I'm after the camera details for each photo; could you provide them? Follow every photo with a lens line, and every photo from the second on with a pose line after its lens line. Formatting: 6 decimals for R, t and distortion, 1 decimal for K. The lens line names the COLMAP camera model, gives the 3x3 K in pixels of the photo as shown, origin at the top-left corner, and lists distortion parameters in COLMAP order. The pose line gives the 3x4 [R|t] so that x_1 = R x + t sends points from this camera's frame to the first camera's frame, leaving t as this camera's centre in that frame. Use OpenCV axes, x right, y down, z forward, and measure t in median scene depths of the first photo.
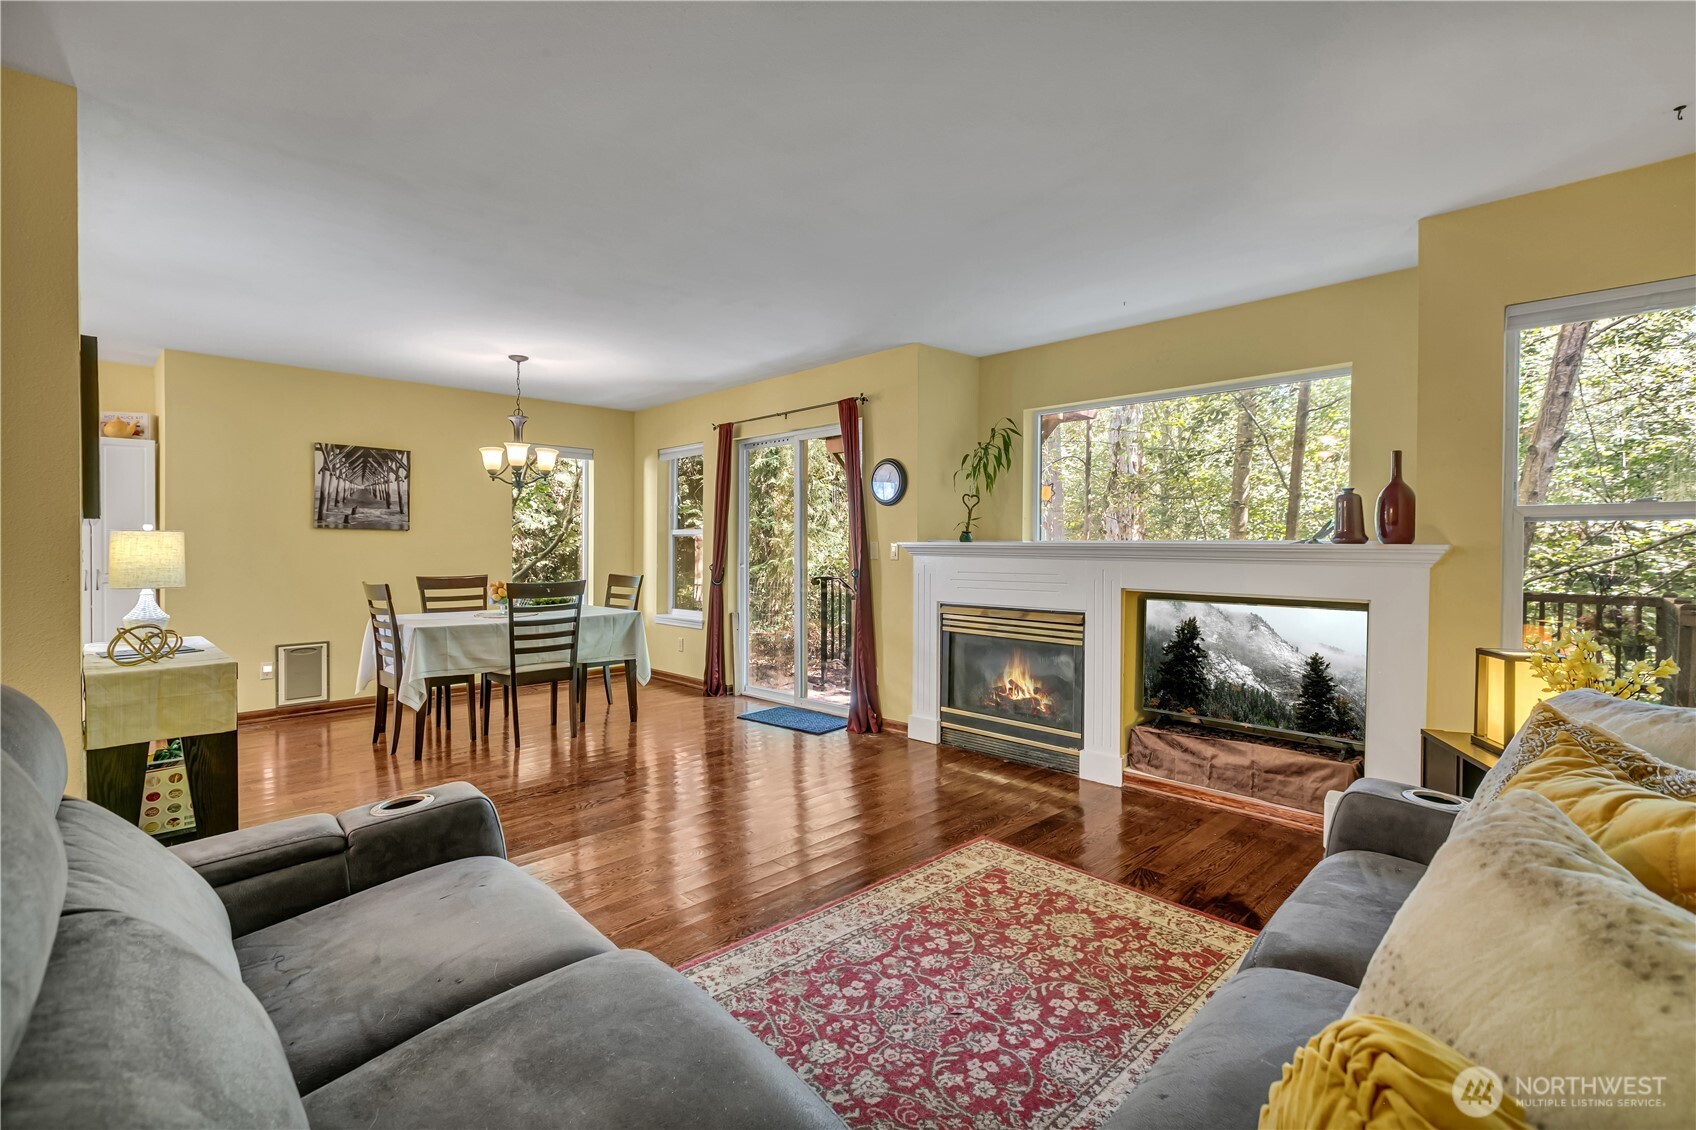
lens RADIAL K [[781.8, 0, 852.7], [0, 781.8, 547.1], [0, 0, 1]] dist [0.003315, 0.000203]
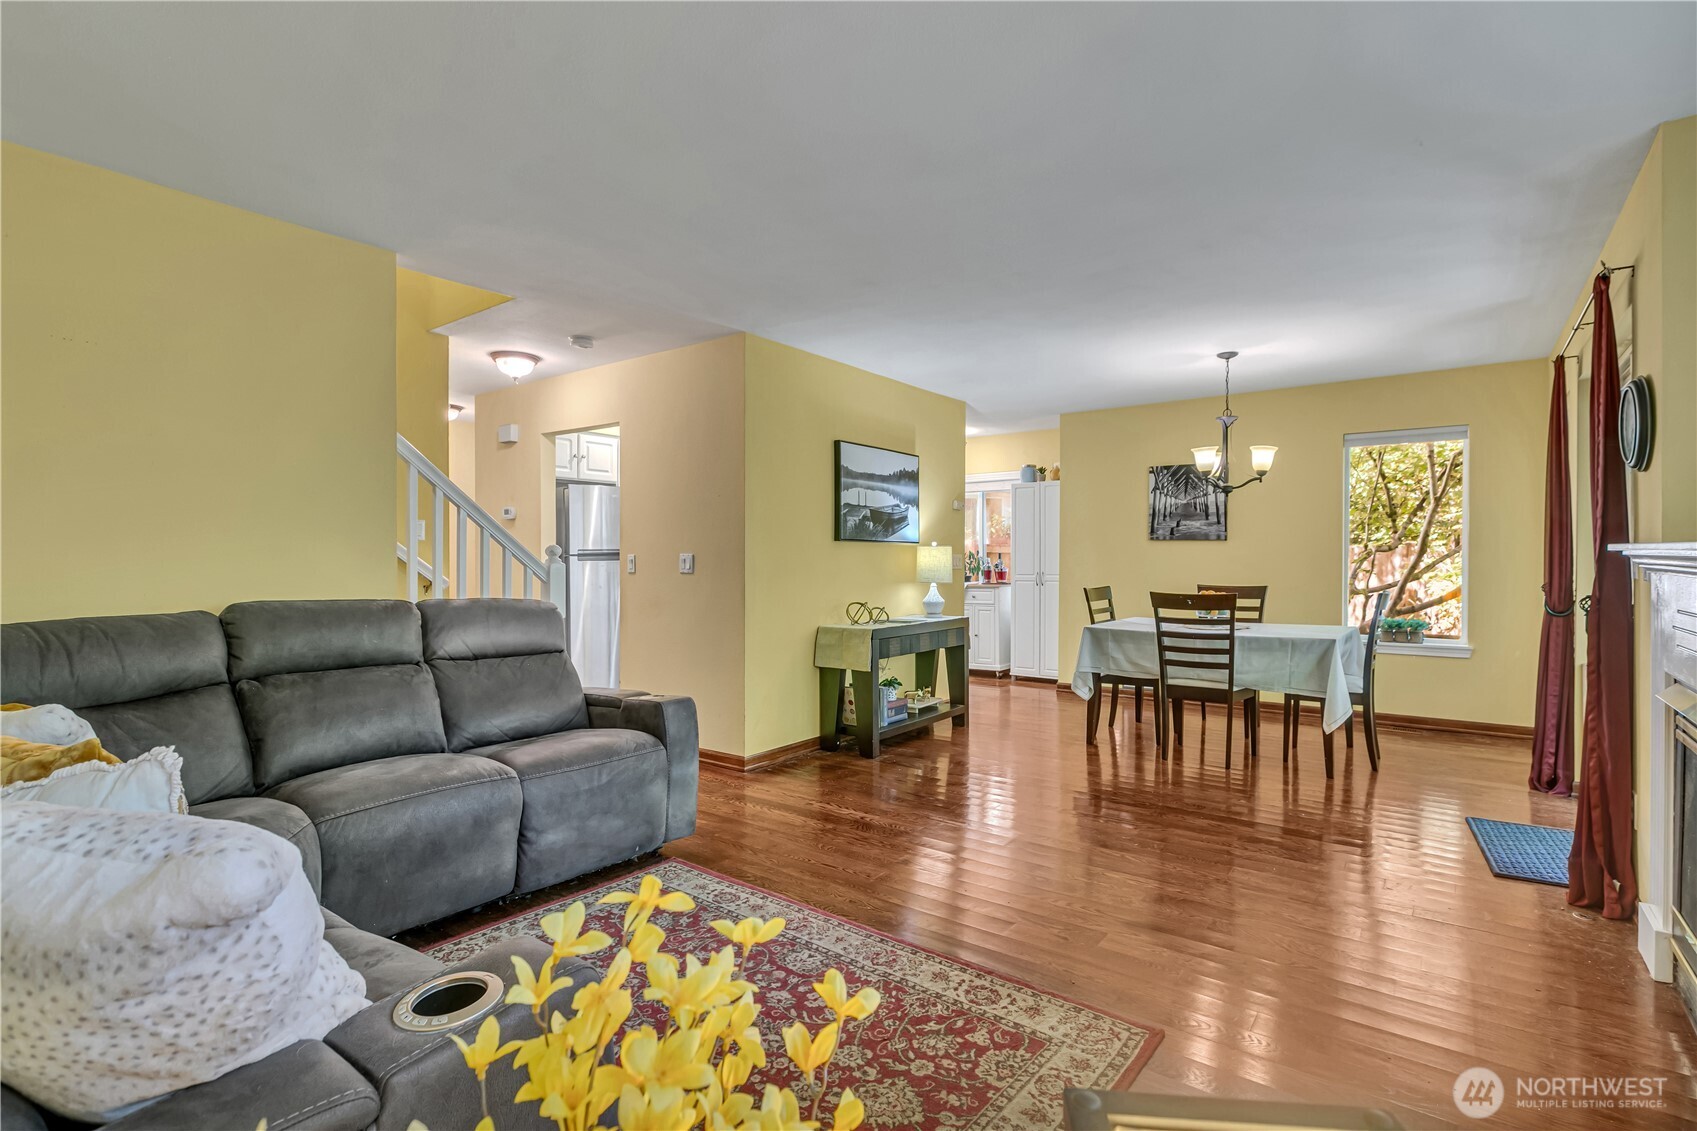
lens RADIAL K [[796.8, 0, 849.0], [0, 796.8, 593.0], [0, 0, 1]] dist [-0.000904, 0.000291]
pose [[0.134931, 0.044663, -0.989848, 0.623955], [0.000374, 0.998981, 0.045126, 0.000979], [0.990855, -0.006459, 0.134777, 0.575885]]
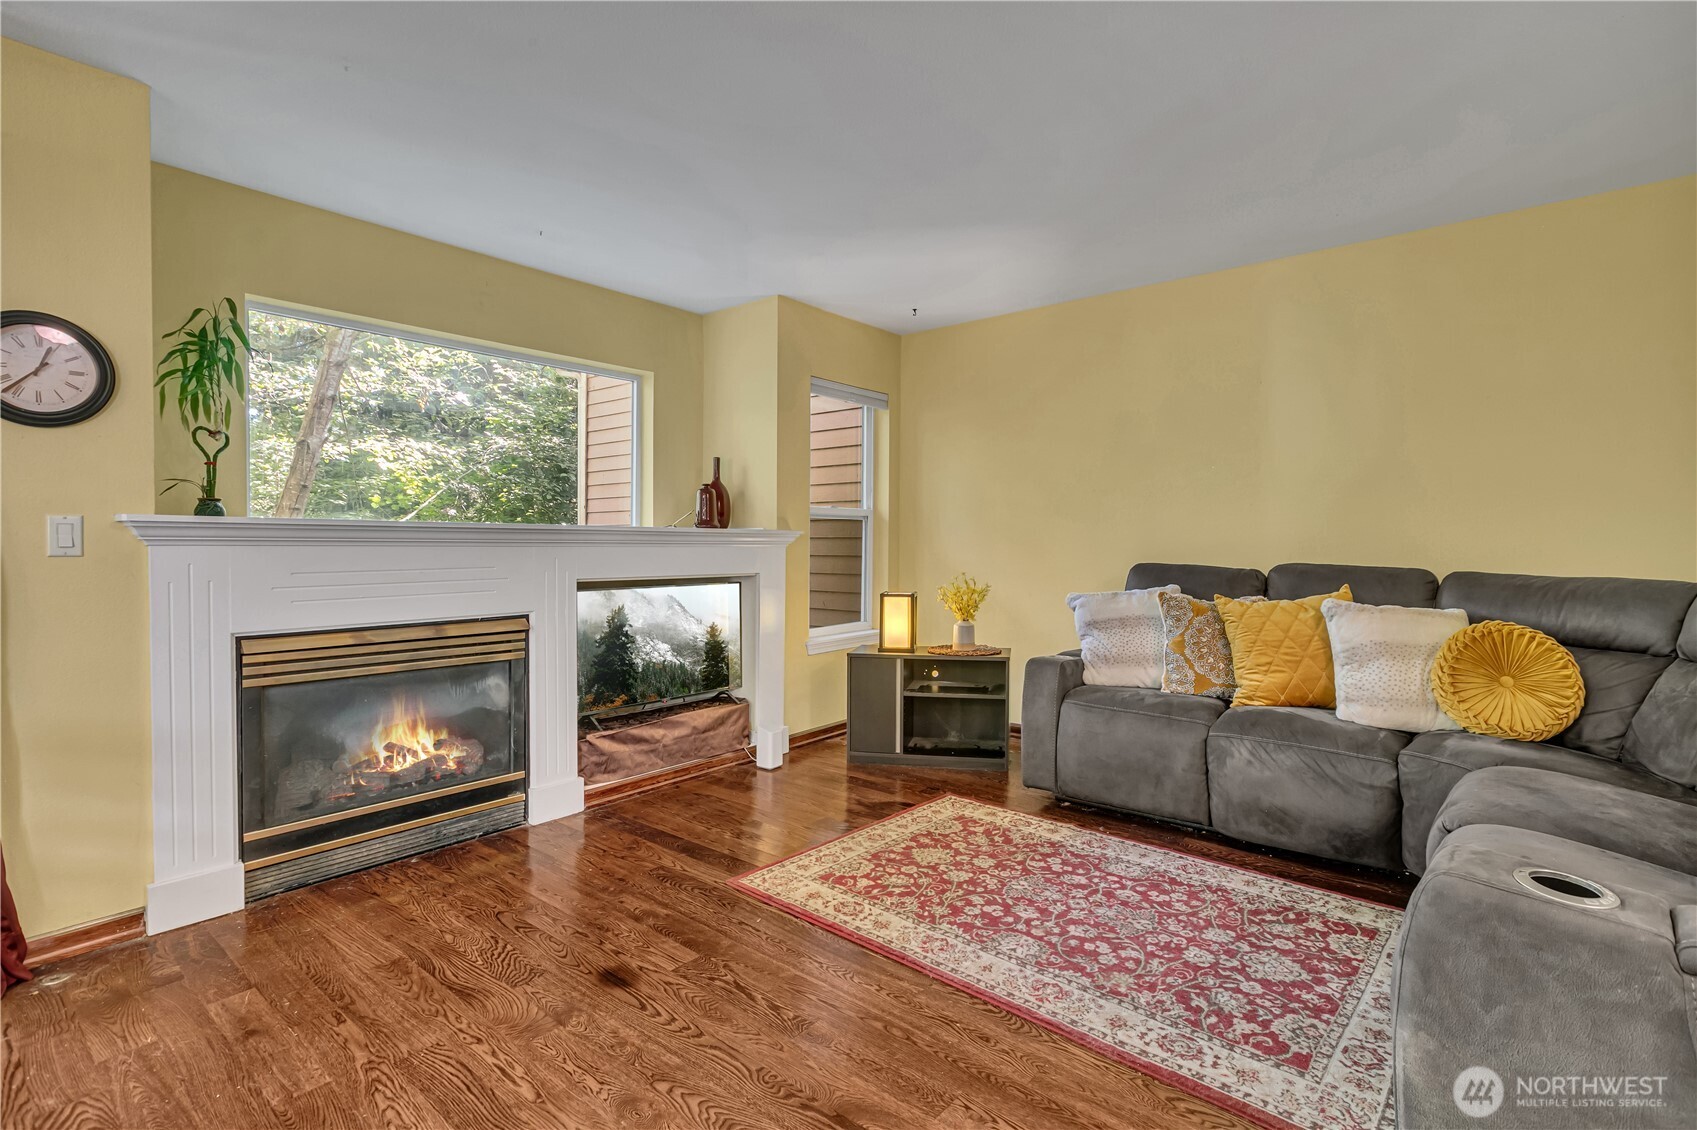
lens RADIAL K [[797.7, 0, 875.5], [0, 797.7, 565.7], [0, 0, 1]] dist [-0.000734, 0.000199]
pose [[-0.108671, -0.031499, 0.993579, -0.568000], [0.004292, 0.999474, 0.032155, 0.011811], [-0.994068, 0.007758, -0.108479, 0.794526]]
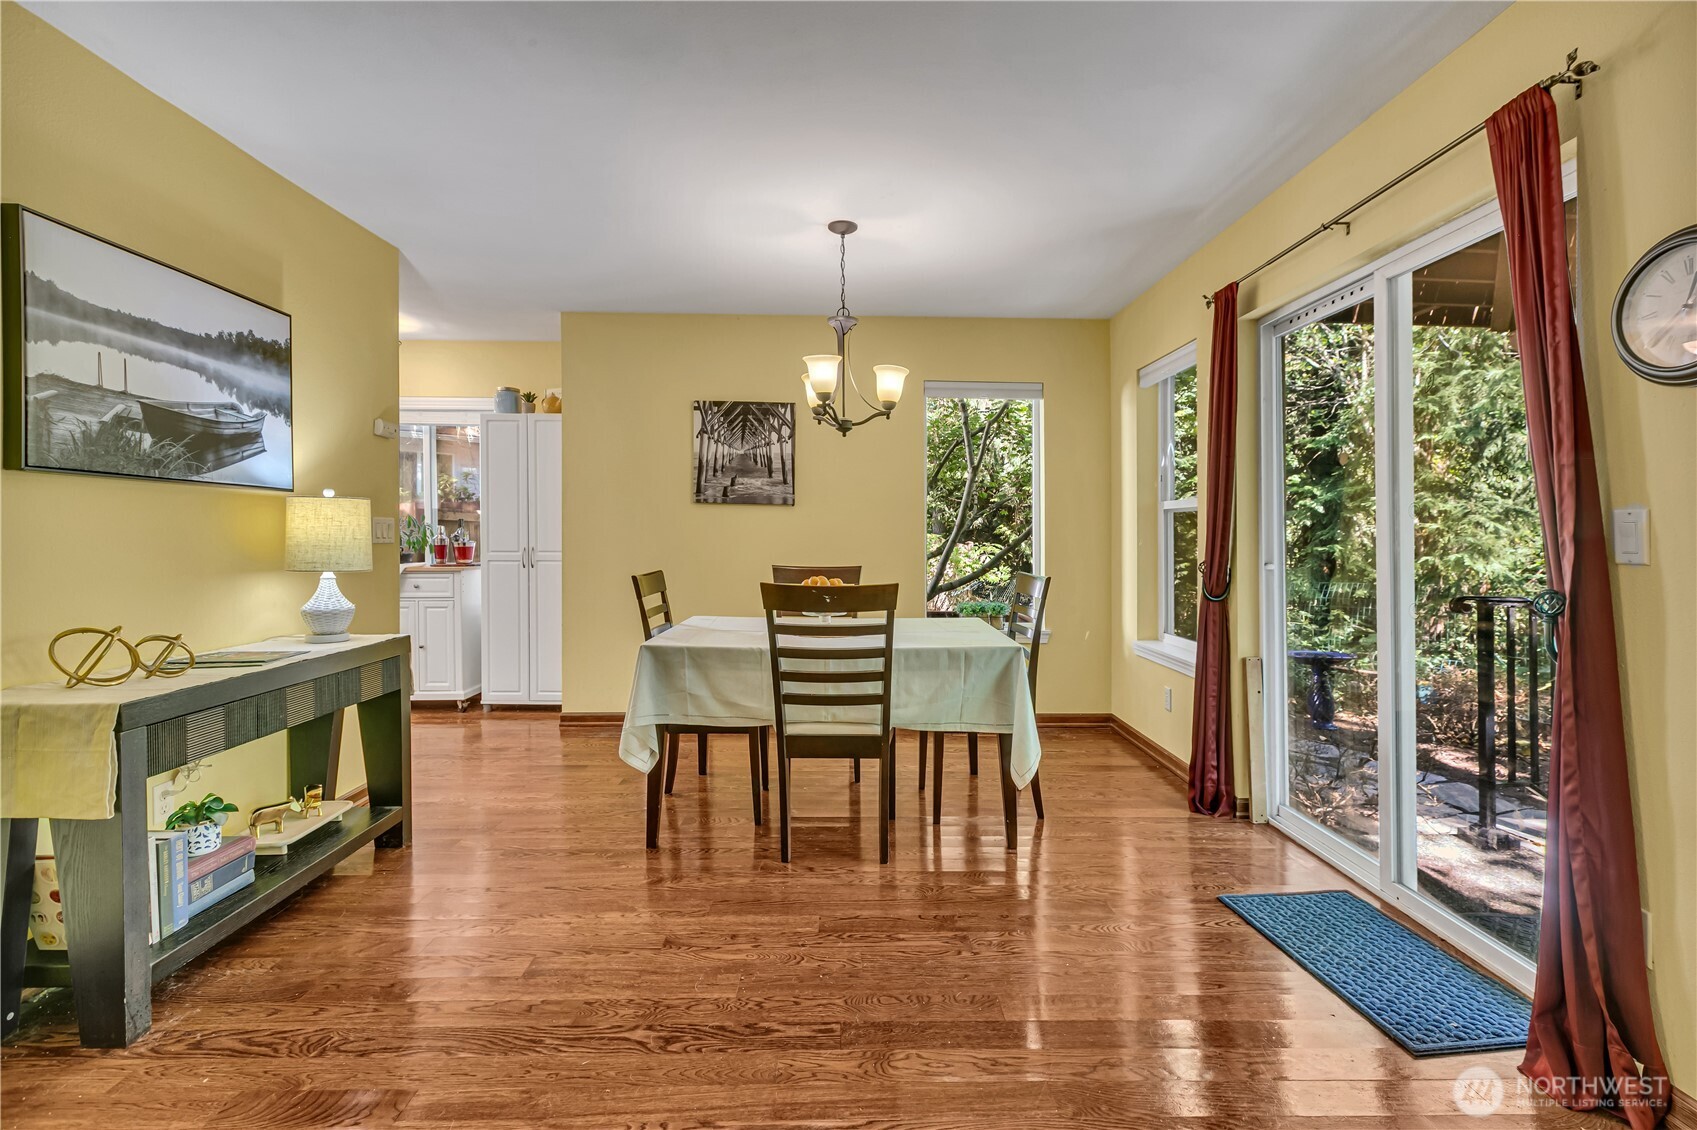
lens RADIAL K [[775.6, 0, 855.2], [0, 775.6, 549.6], [0, 0, 1]] dist [-0.001176, 0.000255]
pose [[0.723247, 0.022118, -0.690235, 0.016610], [-0.010244, 0.999721, 0.021301, 0.008703], [0.690514, -0.008335, 0.723271, 0.752401]]
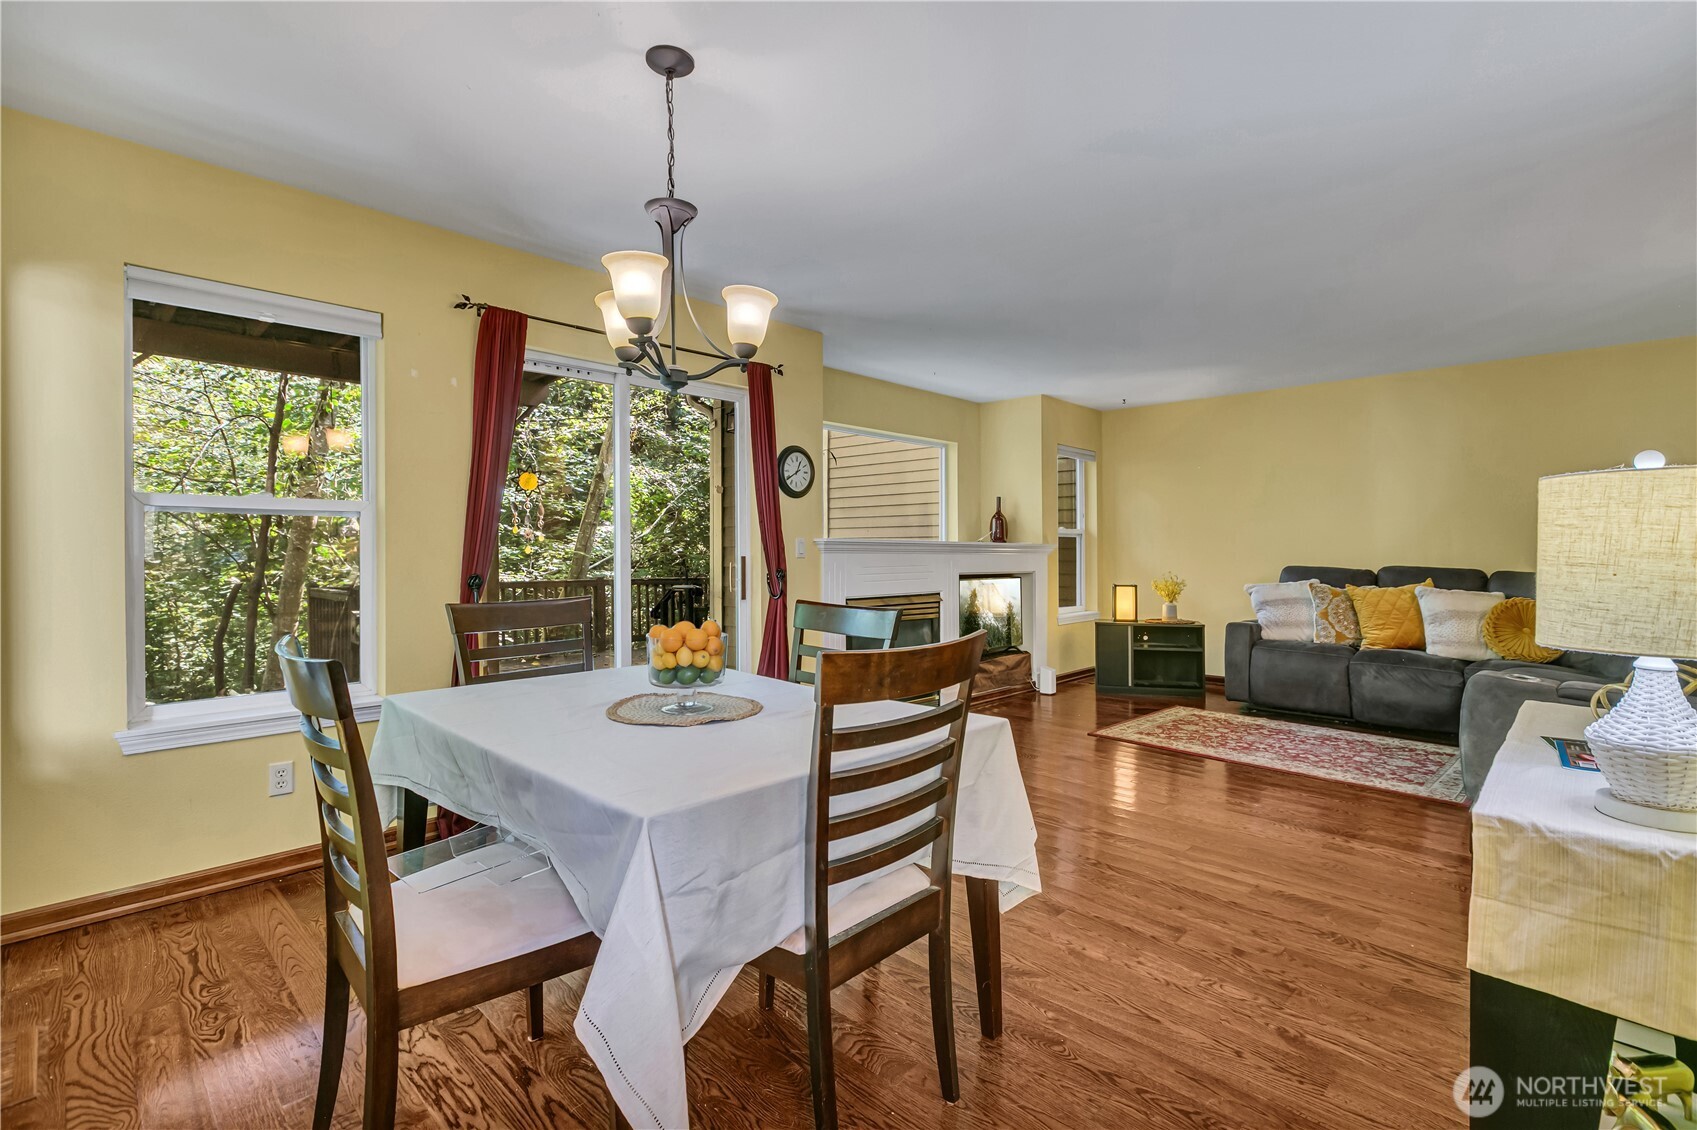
lens RADIAL K [[777.0, 0, 868.1], [0, 777.0, 535.1], [0, 0, 1]] dist [-0.001825, -0.000003]
pose [[-0.029916, 0.016615, 0.999414, -1.142381], [0.001423, 0.999862, -0.016580, 0.005646], [-0.999551, 0.000927, -0.029936, 1.252676]]
